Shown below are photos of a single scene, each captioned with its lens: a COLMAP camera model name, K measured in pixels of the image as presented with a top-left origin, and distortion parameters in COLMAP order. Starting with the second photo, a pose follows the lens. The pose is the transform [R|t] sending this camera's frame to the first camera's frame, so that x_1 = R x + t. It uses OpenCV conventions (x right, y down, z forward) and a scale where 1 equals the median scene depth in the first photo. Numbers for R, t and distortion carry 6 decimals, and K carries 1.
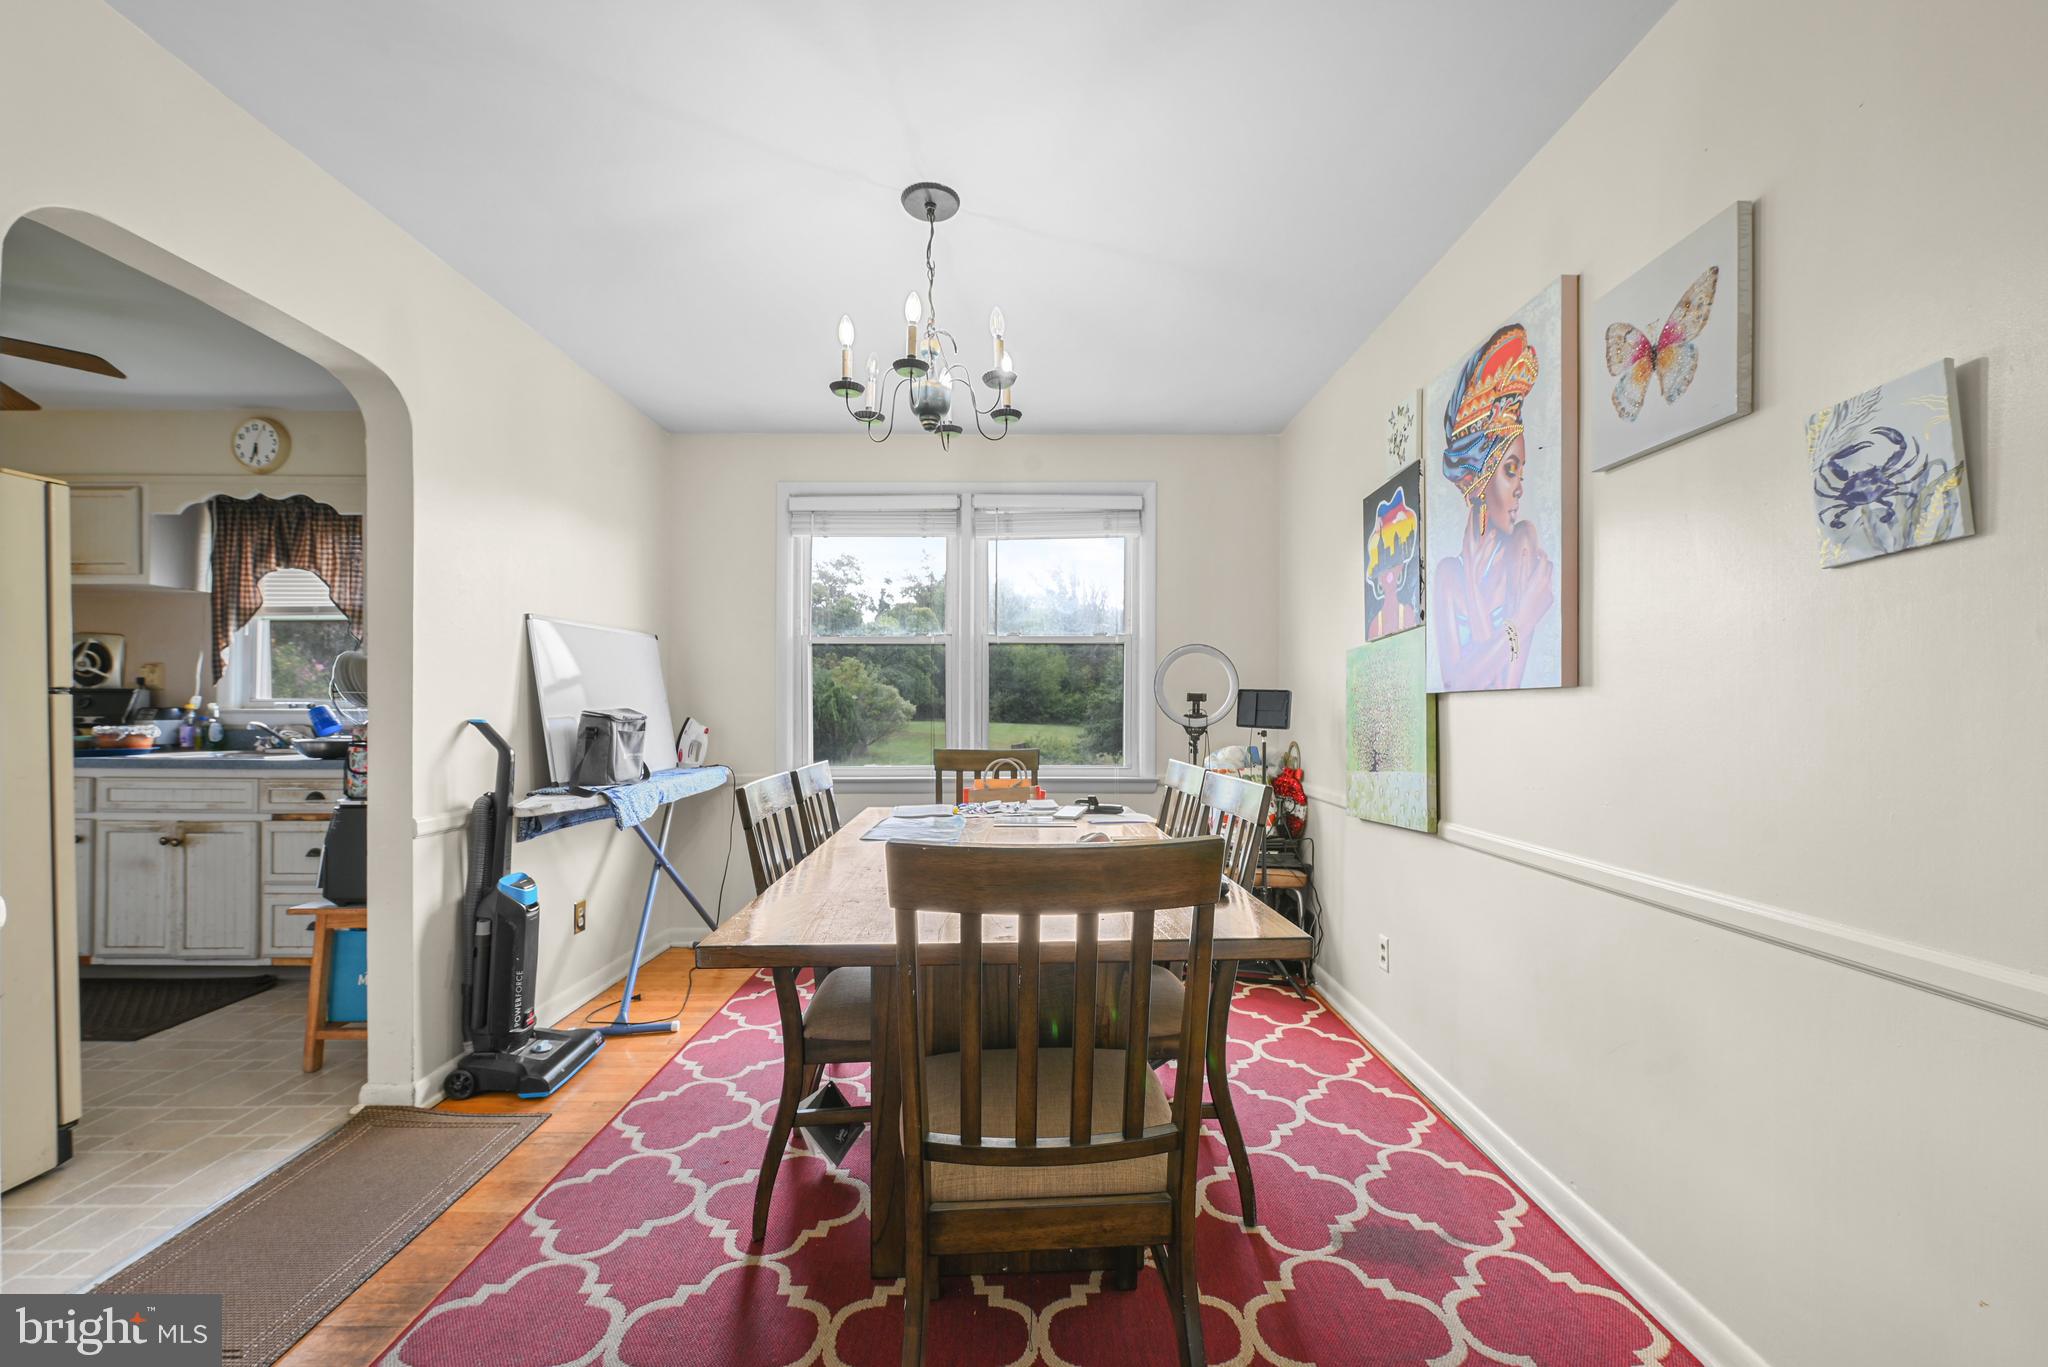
lens RADIAL K [[817.9, 0, 1031.3], [0, 817.9, 710.4], [0, 0, 1]] dist [-0.007610, 0.000522]
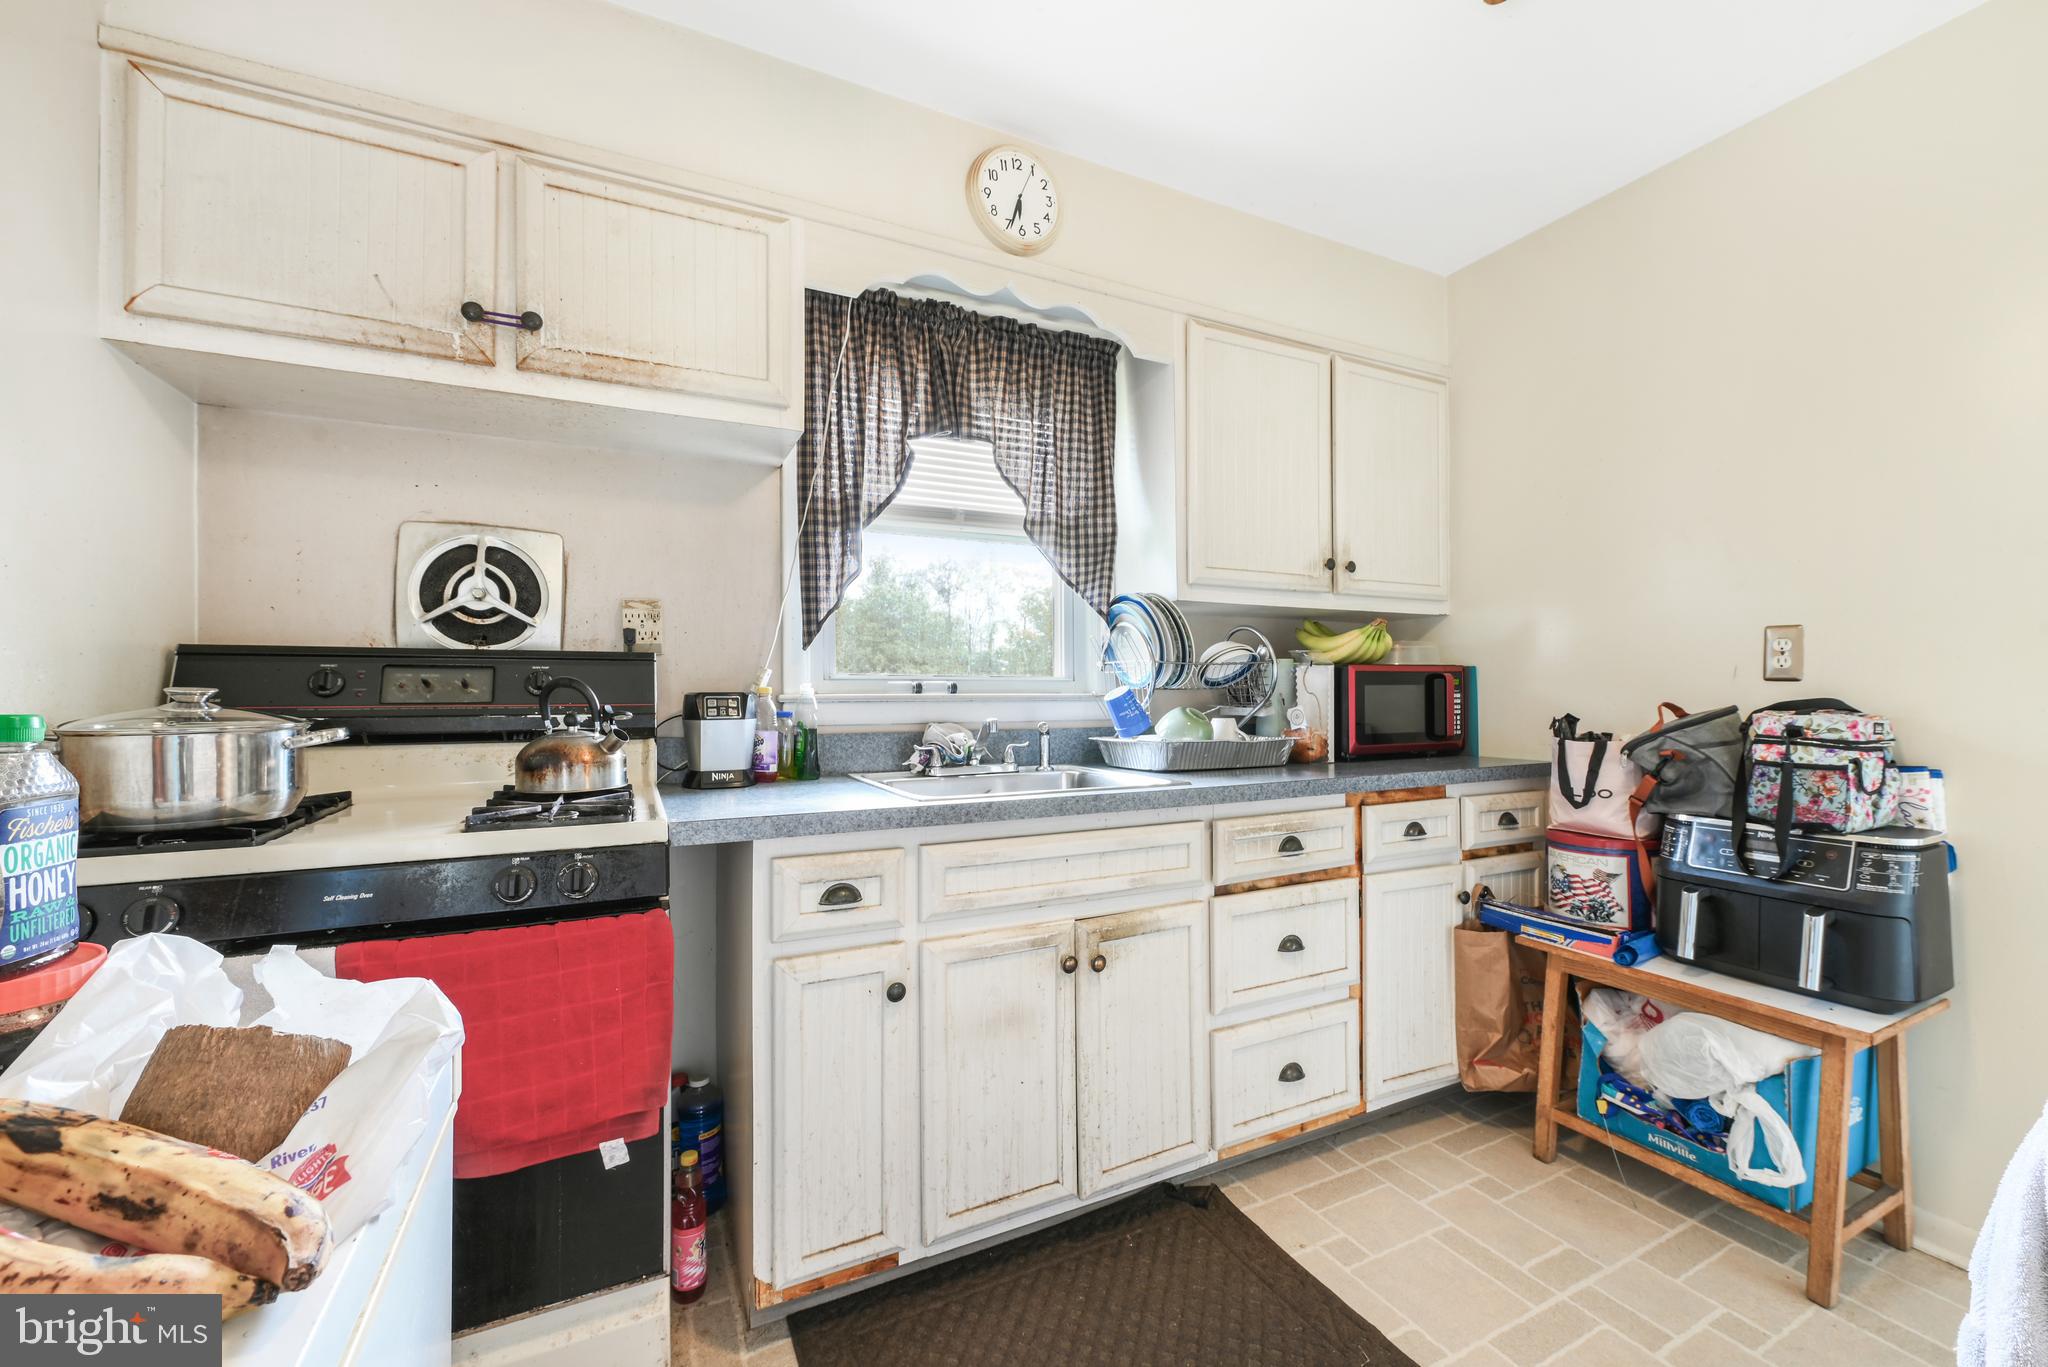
lens RADIAL K [[817.9, 0, 1017.5], [0, 817.9, 690.6], [0, 0, 1]] dist [-0.007610, 0.000522]
pose [[0.901966, -0.005690, 0.431770, -1.118059], [0.005361, 0.999984, 0.001978, -0.004536], [-0.431774, 0.000530, 0.901982, 0.487473]]
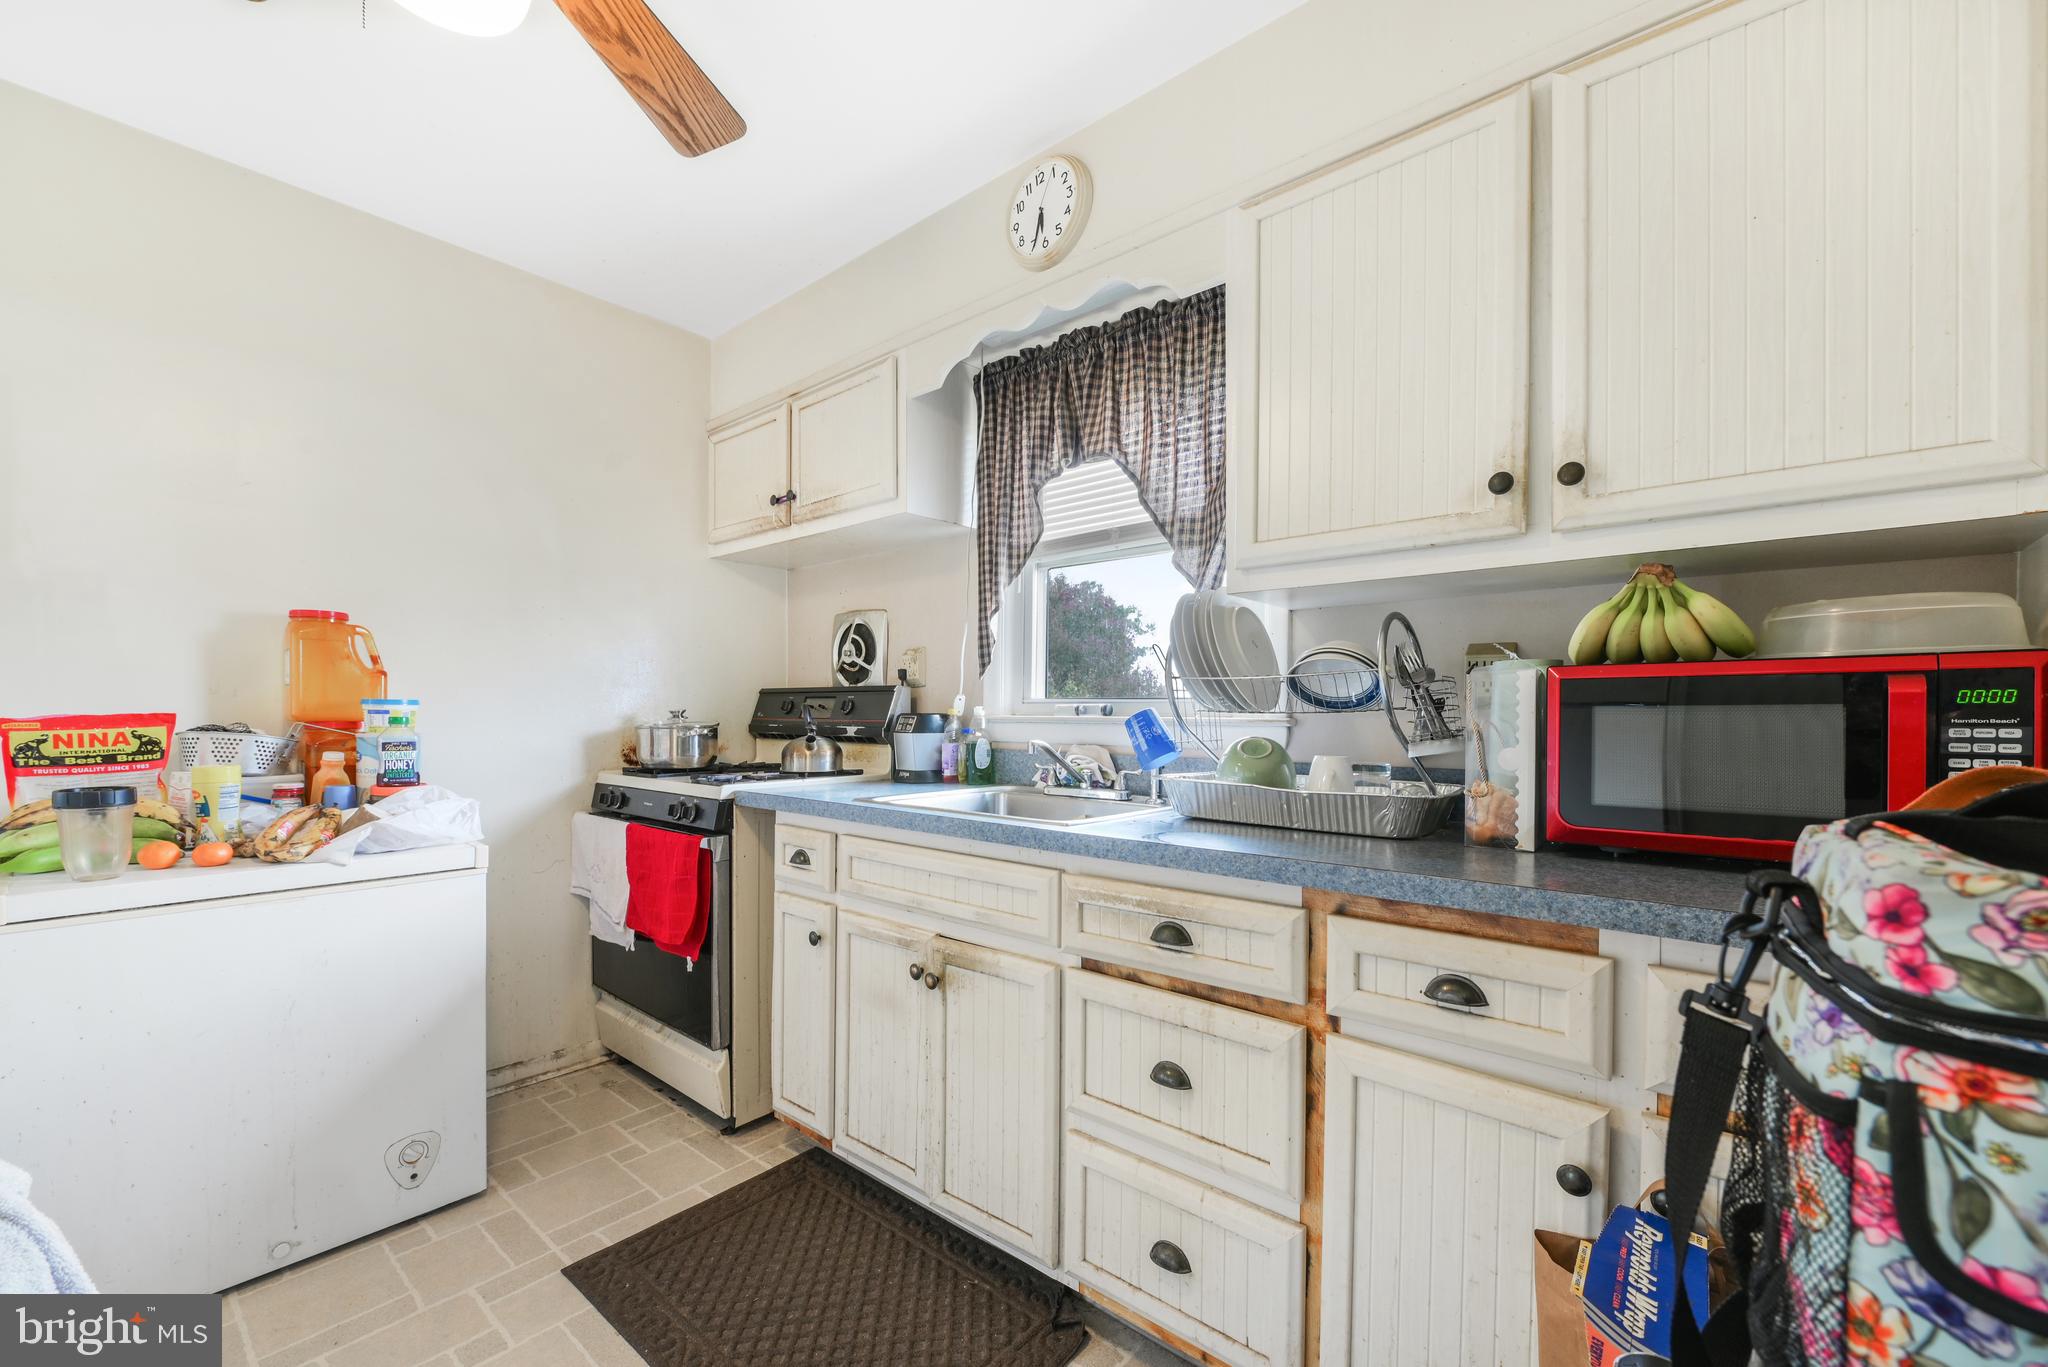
lens RADIAL K [[817.9, 0, 1027.7], [0, 817.9, 723.8], [0, 0, 1]] dist [-0.007610, 0.000522]
pose [[0.754423, 0.008589, -0.656332, -0.577701], [-0.002294, 0.999943, 0.010449, -0.002230], [0.656384, -0.006377, 0.754400, 0.560712]]
